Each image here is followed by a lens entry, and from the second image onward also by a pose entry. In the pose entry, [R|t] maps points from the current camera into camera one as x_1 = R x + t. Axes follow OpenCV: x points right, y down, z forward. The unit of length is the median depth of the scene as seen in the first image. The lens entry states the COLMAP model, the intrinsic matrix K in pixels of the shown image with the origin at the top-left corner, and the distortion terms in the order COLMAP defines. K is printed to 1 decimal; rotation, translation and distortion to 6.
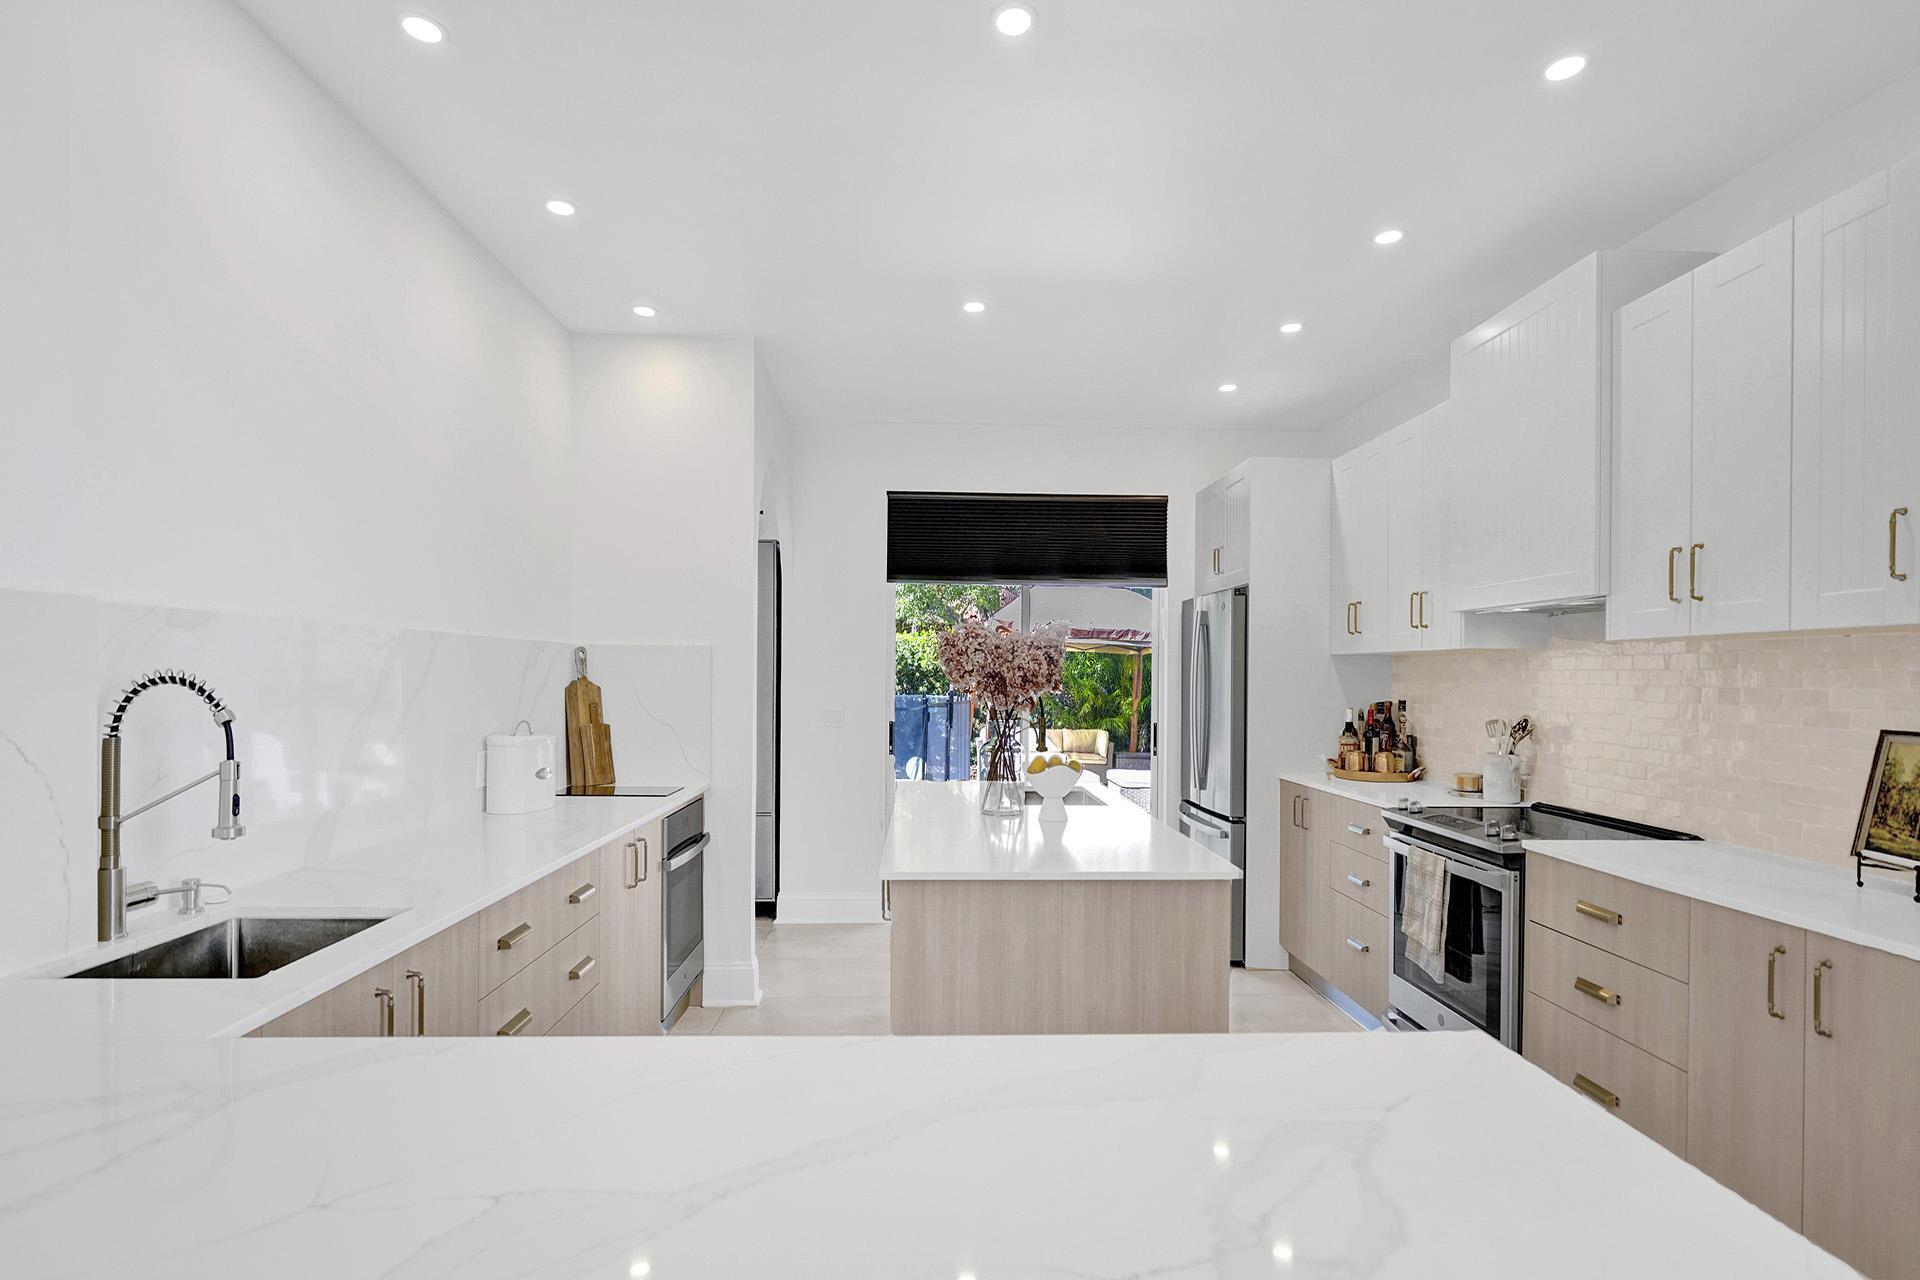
lens RADIAL K [[895.9, 0, 971.0], [0, 895.9, 688.8], [0, 0, 1]] dist [-0.002258, 0.000823]
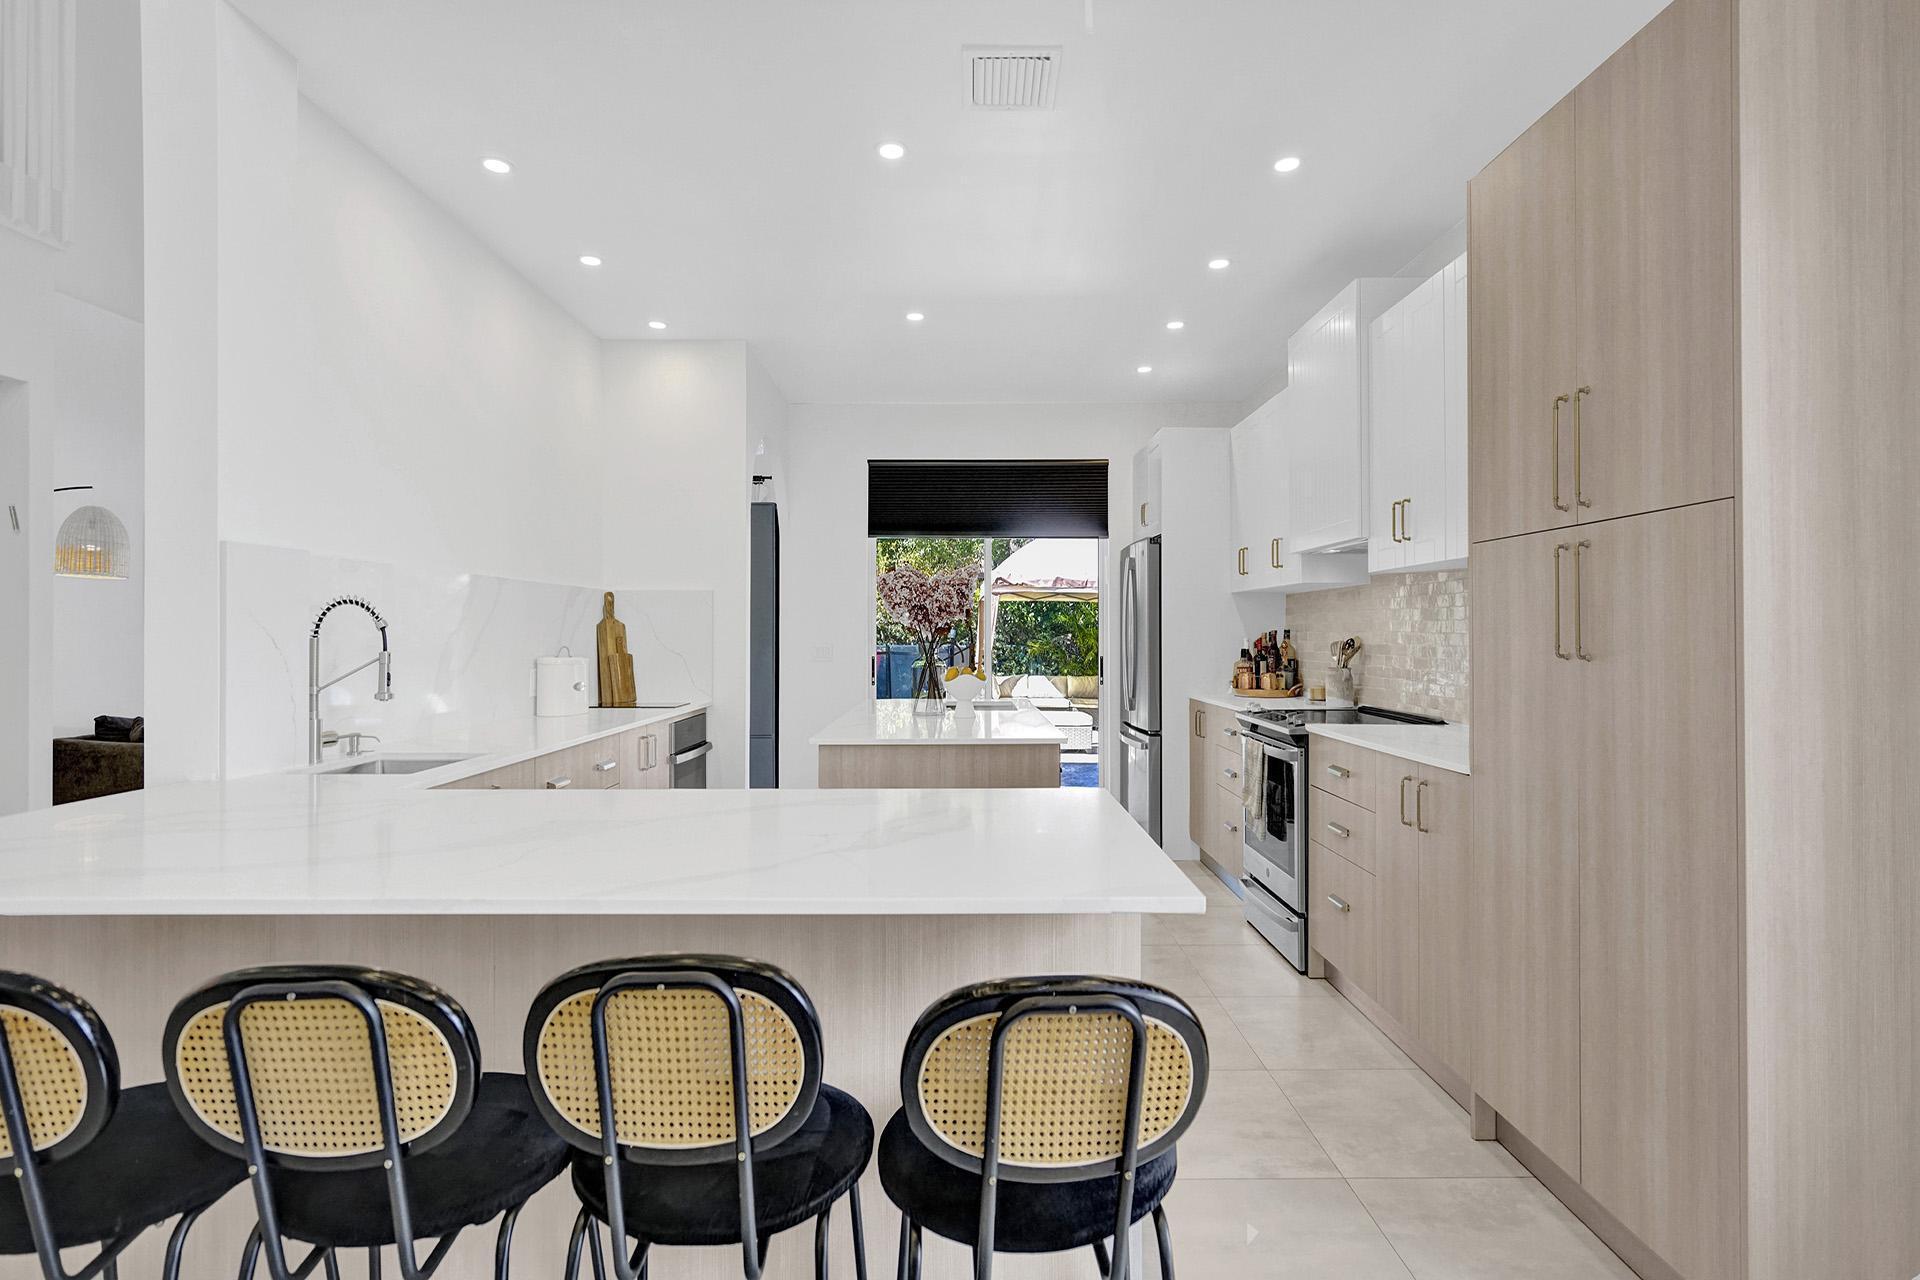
lens RADIAL K [[891.7, 0, 958.1], [0, 891.7, 630.2], [0, 0, 1]] dist [0.000393, 0.000664]
pose [[0.998811, -0.009378, -0.047842, 0.117198], [0.008634, 0.999839, -0.015733, 0.032377], [0.047982, 0.015301, 0.998731, -0.234038]]
